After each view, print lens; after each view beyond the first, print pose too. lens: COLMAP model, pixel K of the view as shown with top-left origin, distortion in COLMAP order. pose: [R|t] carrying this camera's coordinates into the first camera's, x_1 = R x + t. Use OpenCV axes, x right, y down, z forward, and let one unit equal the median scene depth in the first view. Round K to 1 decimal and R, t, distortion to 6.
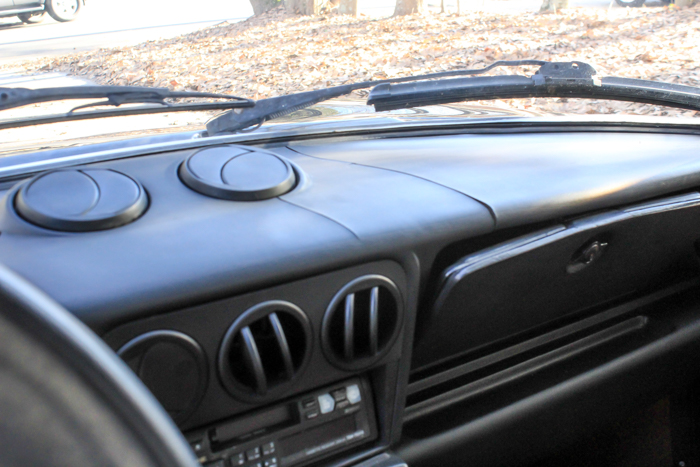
lens RADIAL K [[873.2, 0, 350.0], [0, 873.2, 233.5], [0, 0, 1]] dist [0.010767, 0.008715]
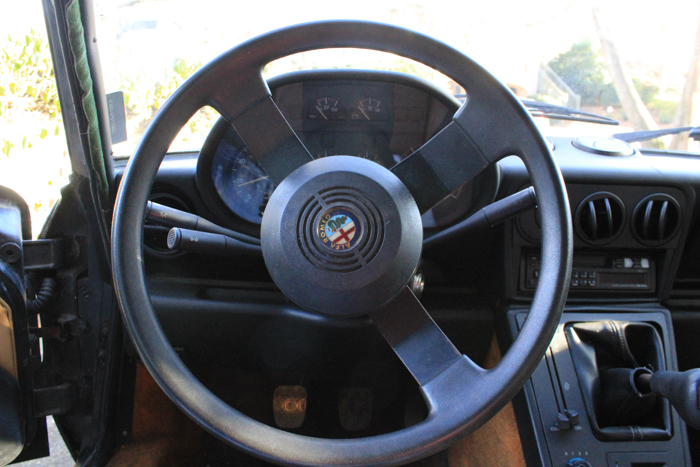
lens RADIAL K [[577.1, 0, 350.0], [0, 577.1, 233.5], [0, 0, 1]] dist [-0.180499, 0.164793]
pose [[0.828356, 0.161744, -0.536344, 0.106430], [-0.208488, 0.977647, -0.027174, 0.283161], [0.519960, 0.134331, 0.843562, -0.319343]]
